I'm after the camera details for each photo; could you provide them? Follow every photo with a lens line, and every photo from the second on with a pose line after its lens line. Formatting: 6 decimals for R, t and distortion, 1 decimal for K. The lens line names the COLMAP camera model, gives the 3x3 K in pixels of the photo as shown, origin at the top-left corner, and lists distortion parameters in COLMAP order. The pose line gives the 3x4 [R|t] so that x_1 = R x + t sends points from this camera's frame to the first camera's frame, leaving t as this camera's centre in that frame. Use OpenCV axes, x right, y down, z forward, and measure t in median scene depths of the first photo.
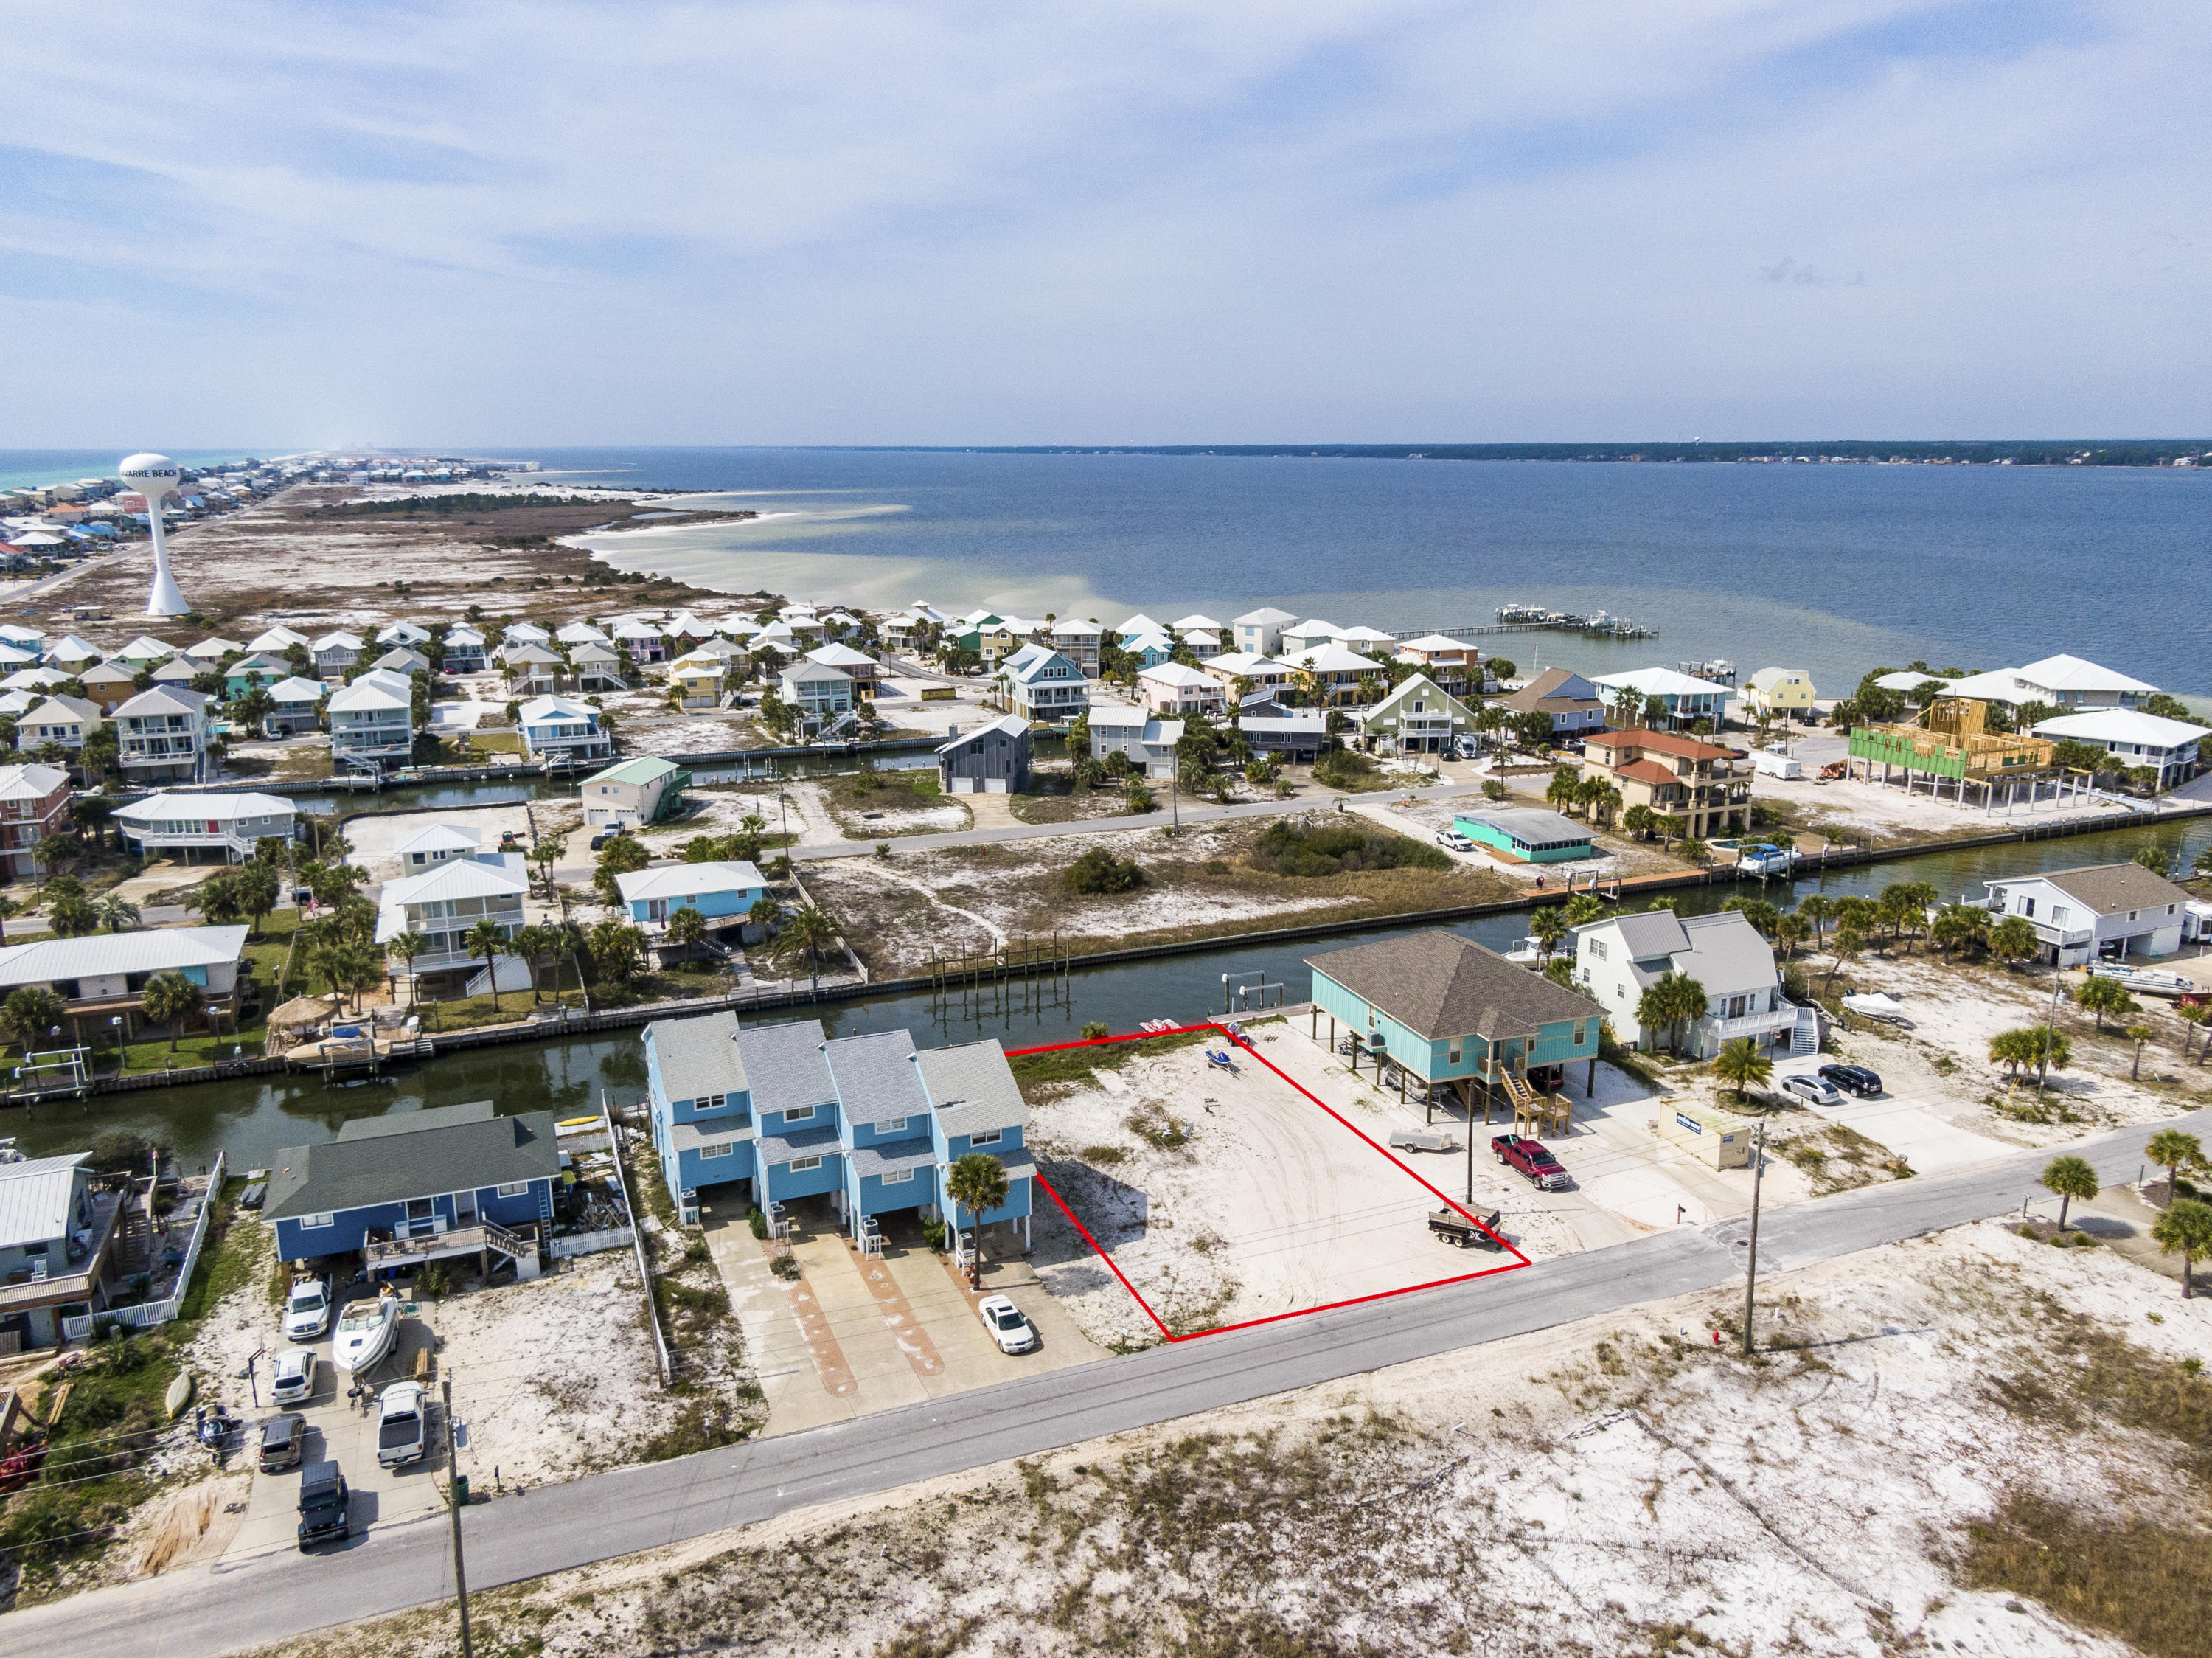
lens RADIAL K [[1586.5, 0, 1108.4], [0, 1586.5, 816.4], [0, 0, 1]] dist [0.052741, -0.078349]
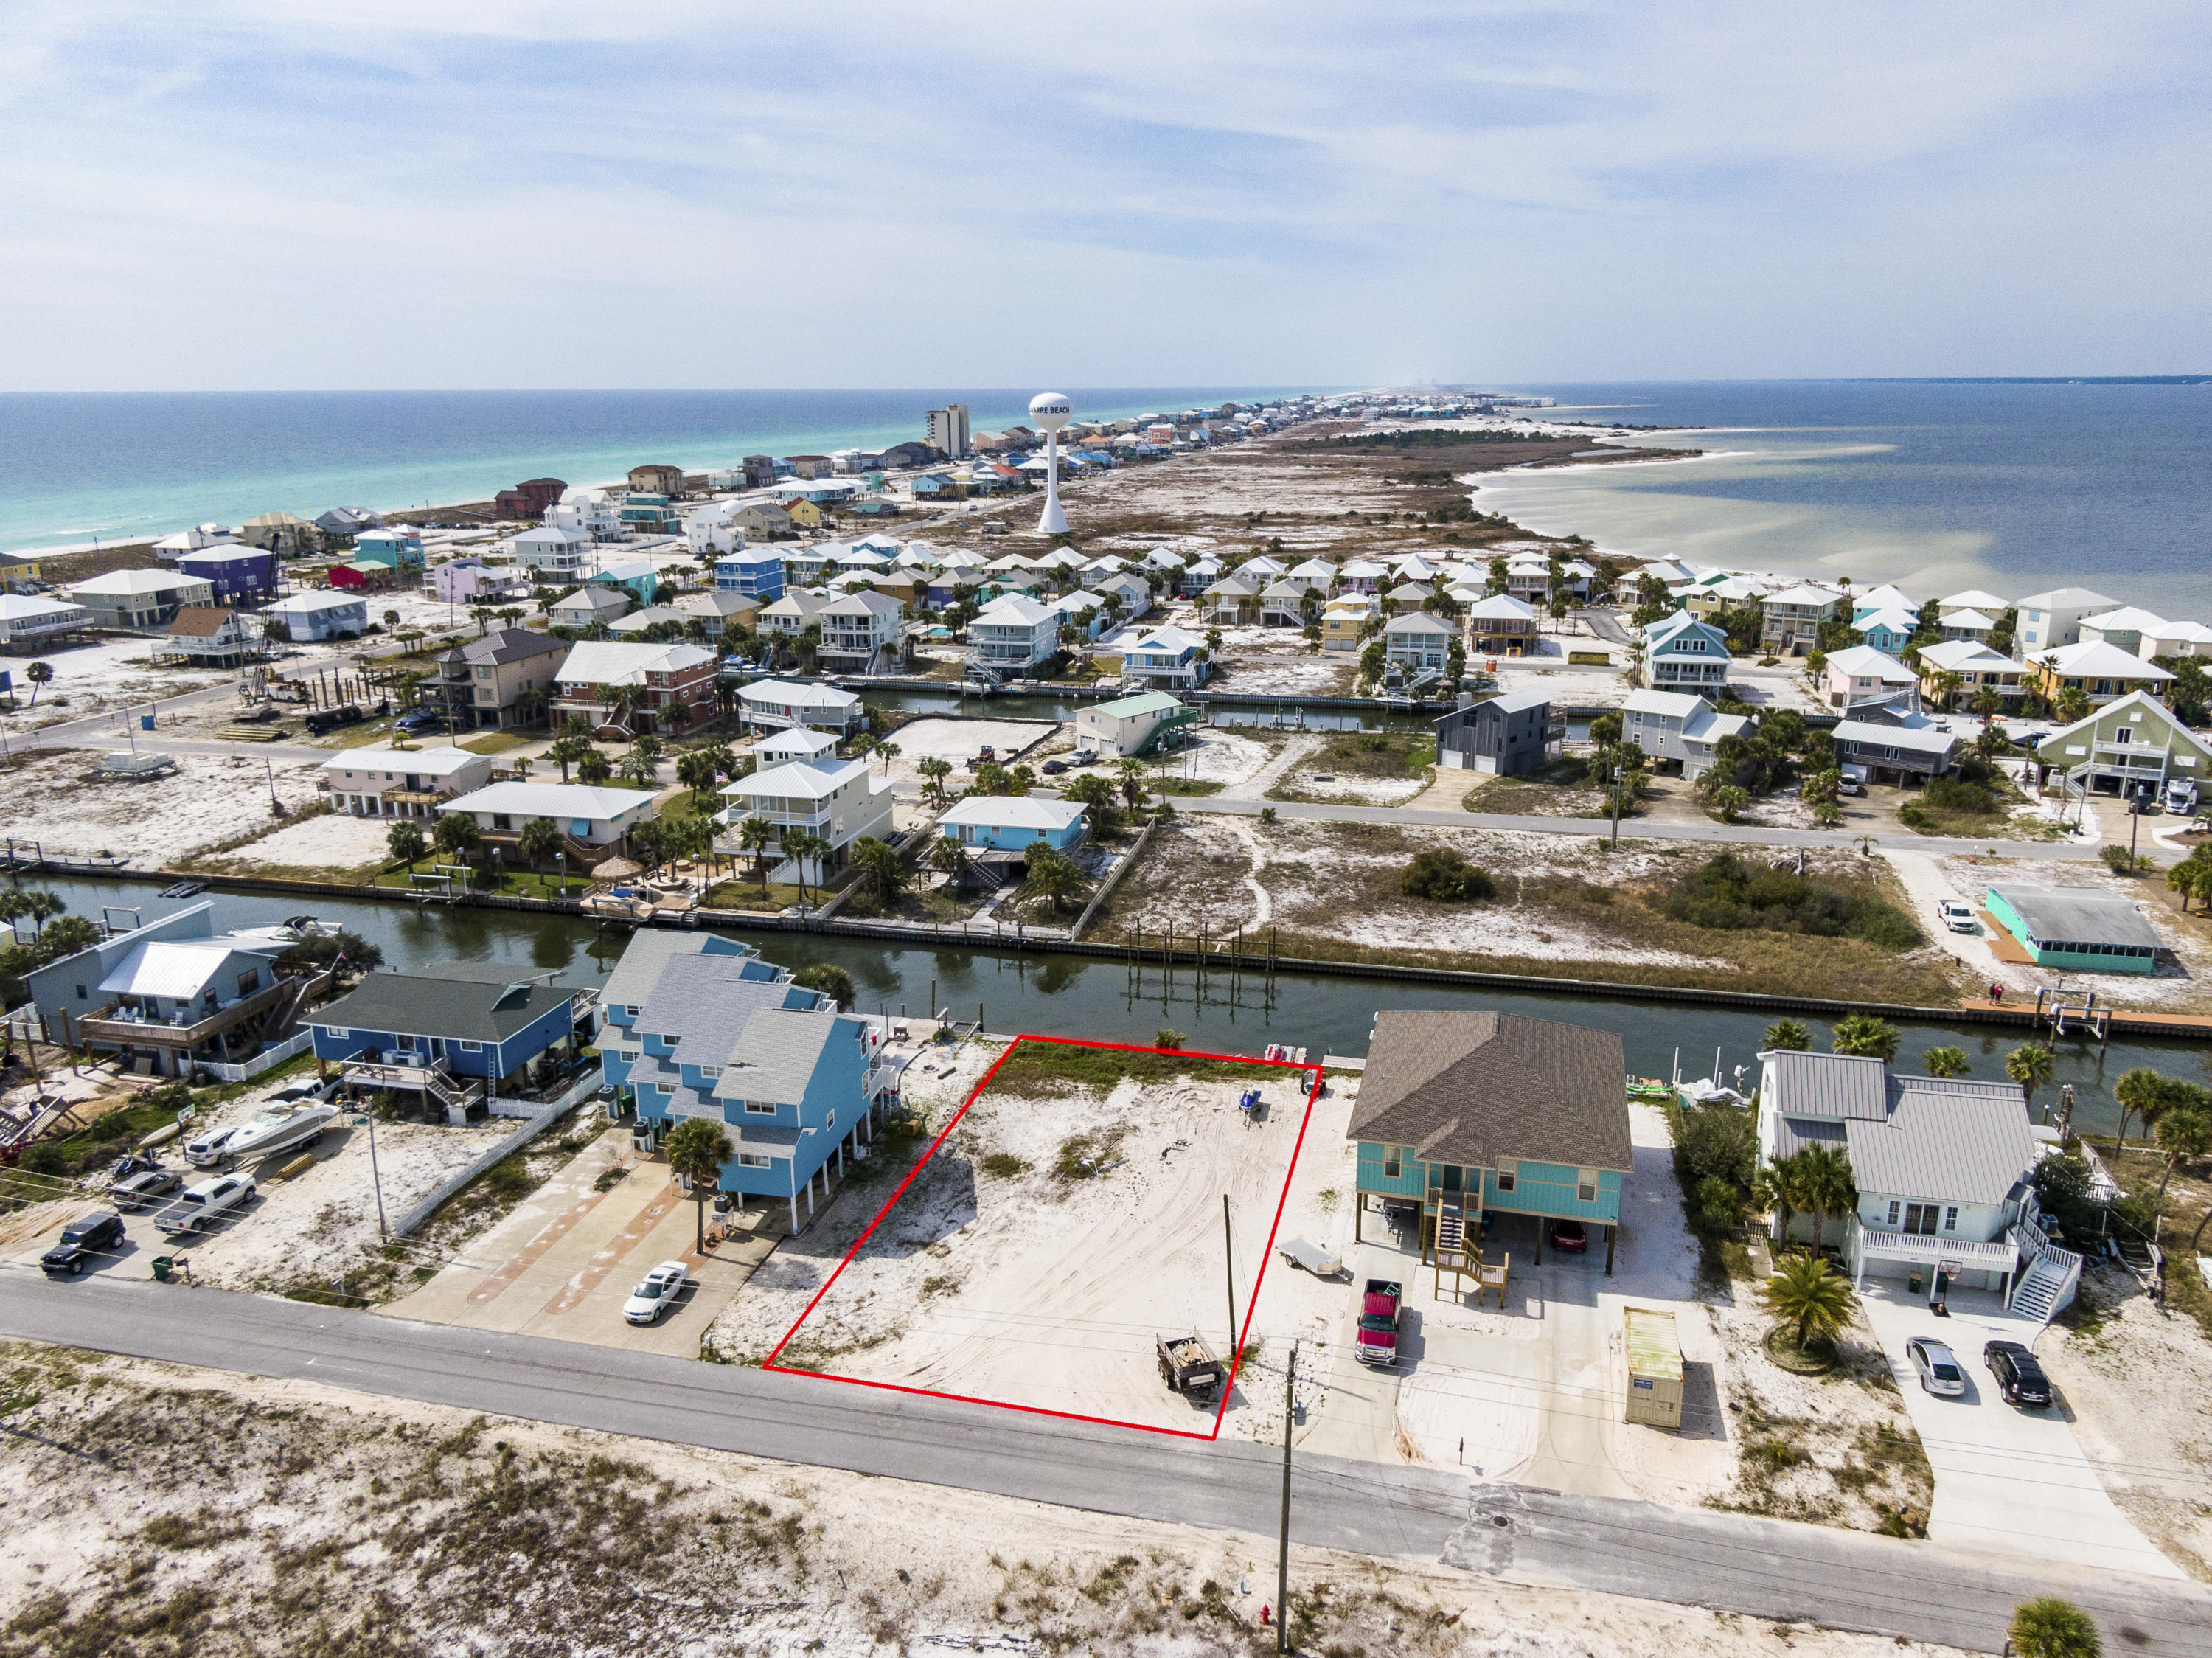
lens RADIAL K [[1576.2, 0, 1110.5], [0, 1576.2, 826.8], [0, 0, 1]] dist [0.072933, -0.121945]
pose [[0.815141, 0.154260, -0.558345, 0.316184], [-0.128611, 0.988027, 0.085212, -0.040295], [0.564805, 0.002349, 0.825221, 0.164403]]
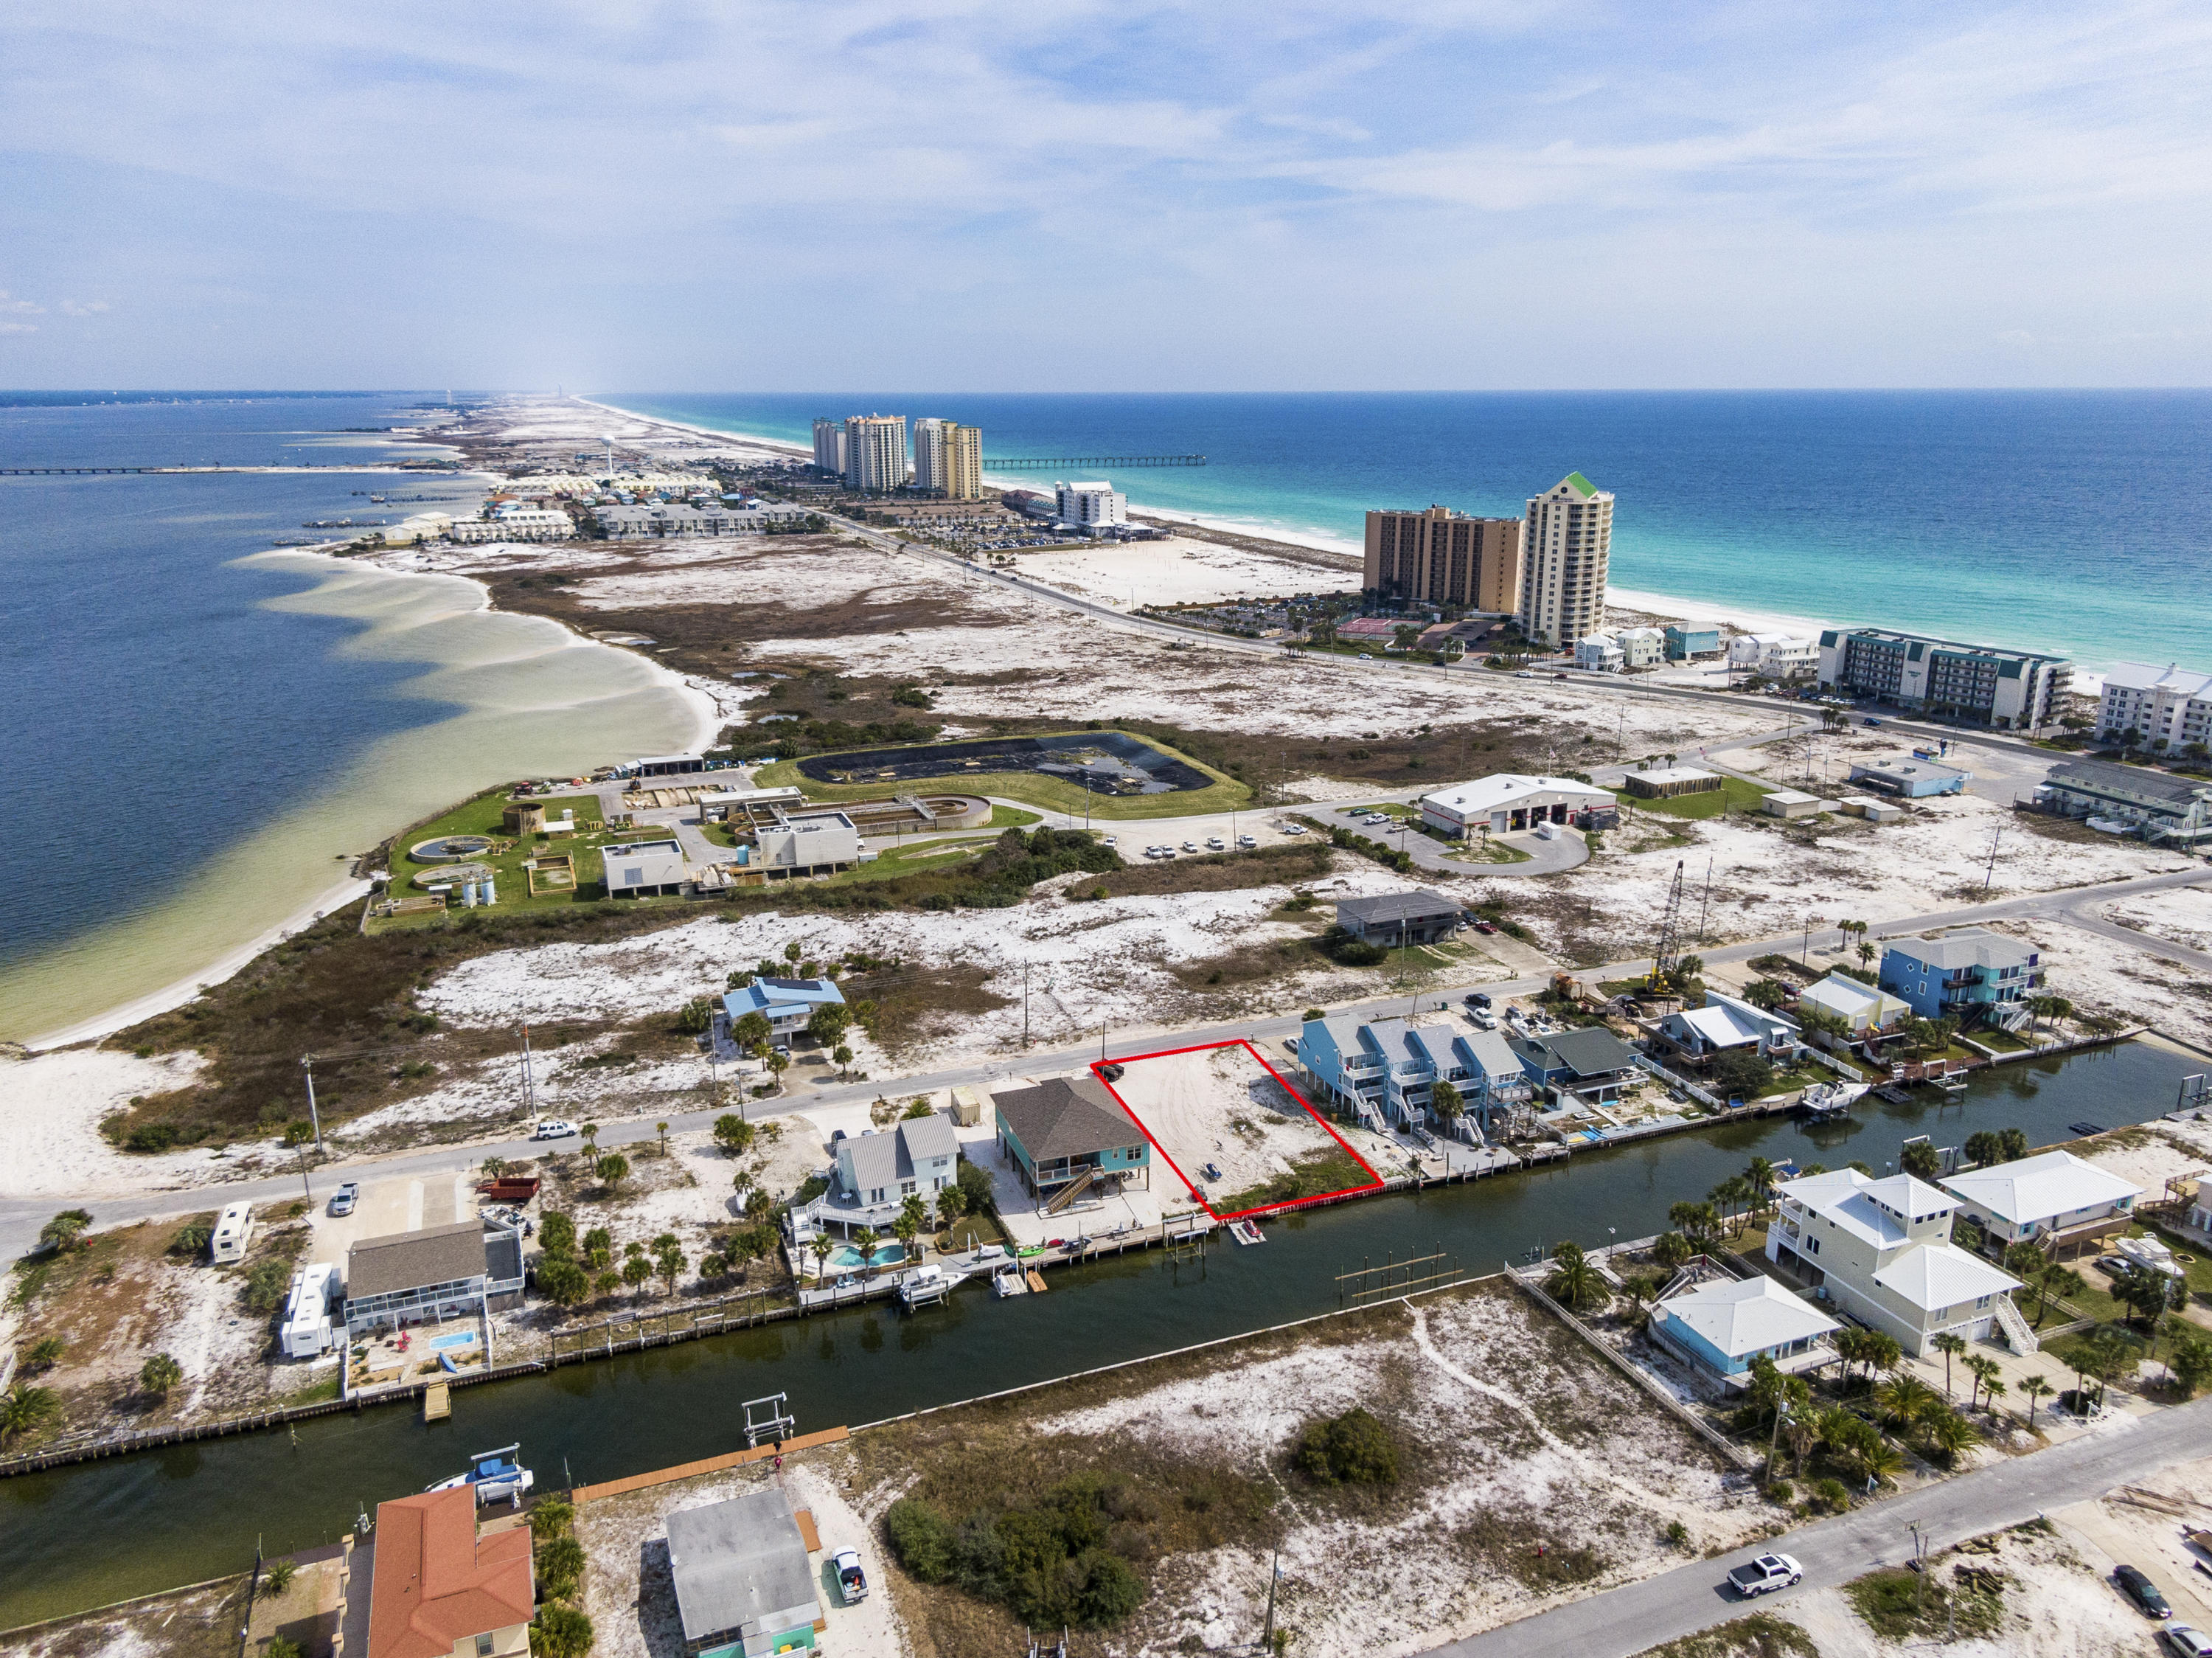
lens RADIAL K [[1576.2, 0, 1110.5], [0, 1576.2, 826.8], [0, 0, 1]] dist [0.072933, -0.121945]
pose [[-0.999922, 0.002845, 0.012132, 0.101602], [0.008305, 0.877998, 0.478592, -0.600592], [-0.009290, 0.478655, -0.877954, 1.490697]]
